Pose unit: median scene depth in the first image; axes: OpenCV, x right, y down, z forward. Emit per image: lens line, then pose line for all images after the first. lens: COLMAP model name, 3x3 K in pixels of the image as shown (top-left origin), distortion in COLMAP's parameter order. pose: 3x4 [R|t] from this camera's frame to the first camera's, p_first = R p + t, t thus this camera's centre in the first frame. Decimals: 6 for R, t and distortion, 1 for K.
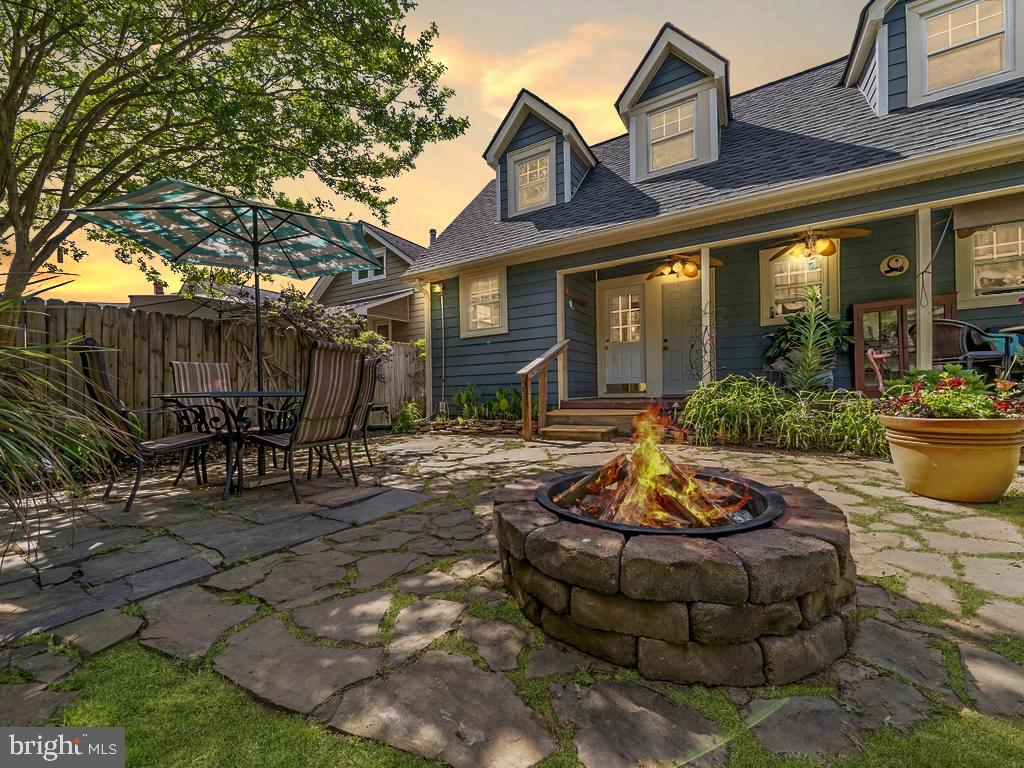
lens RADIAL K [[401.3, 0, 511.6], [0, 401.3, 392.3], [0, 0, 1]] dist [-0.003754, -0.000934]
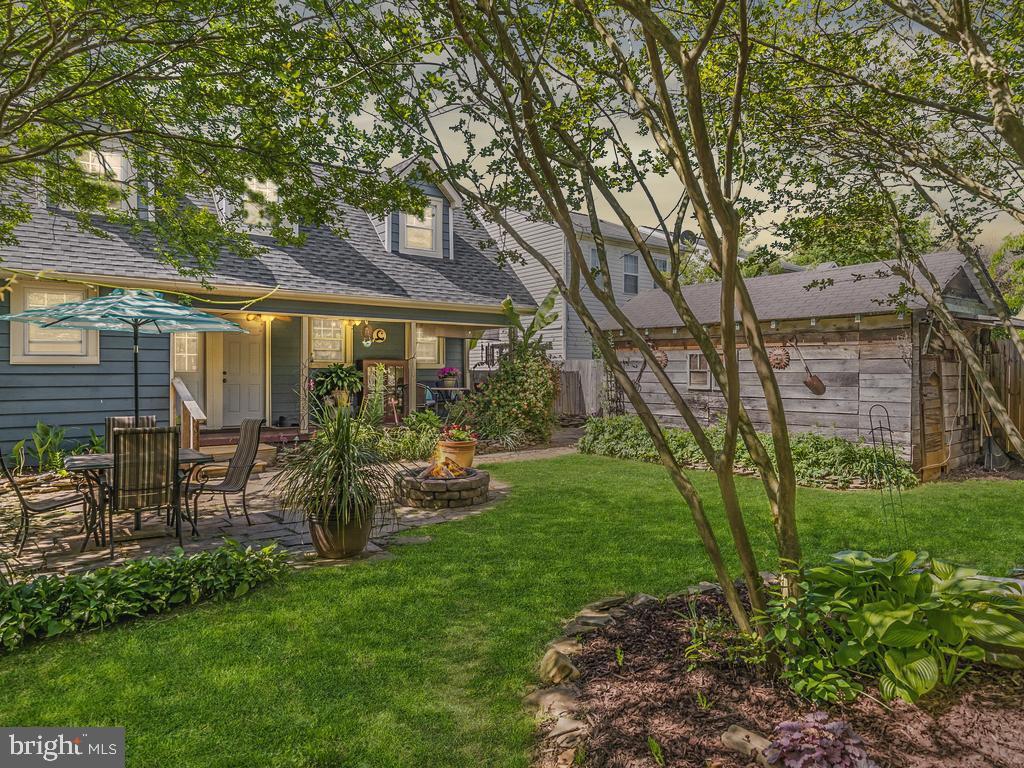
lens RADIAL K [[673.9, 0, 510.5], [0, 673.9, 375.3], [0, 0, 1]] dist [0.002825, -0.001530]
pose [[0.376300, 0.020044, 0.926281, -1.149526], [-0.001528, 0.999778, -0.021014, -0.108256], [-0.926497, 0.006492, 0.376247, -0.398543]]
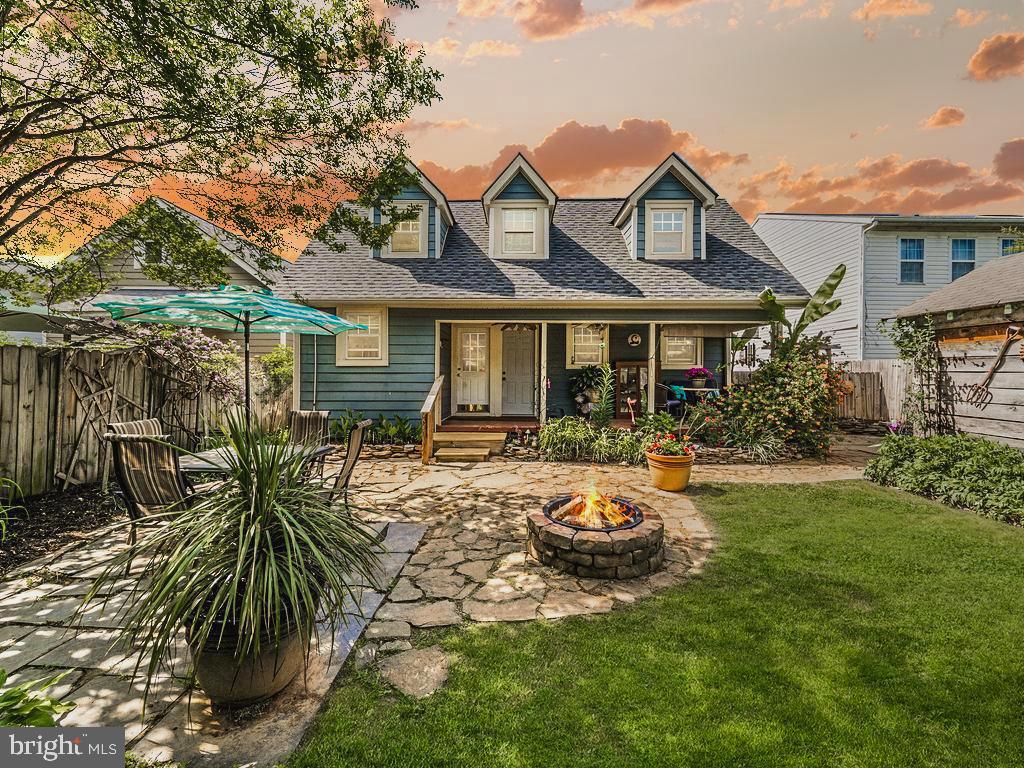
lens RADIAL K [[401.3, 0, 512.7], [0, 401.3, 379.7], [0, 0, 1]] dist [-0.003754, -0.000934]
pose [[0.864541, 0.018283, 0.502230, -0.316695], [-0.019233, 0.999810, -0.003288, -0.127005], [-0.502195, -0.006817, 0.864728, -0.197924]]
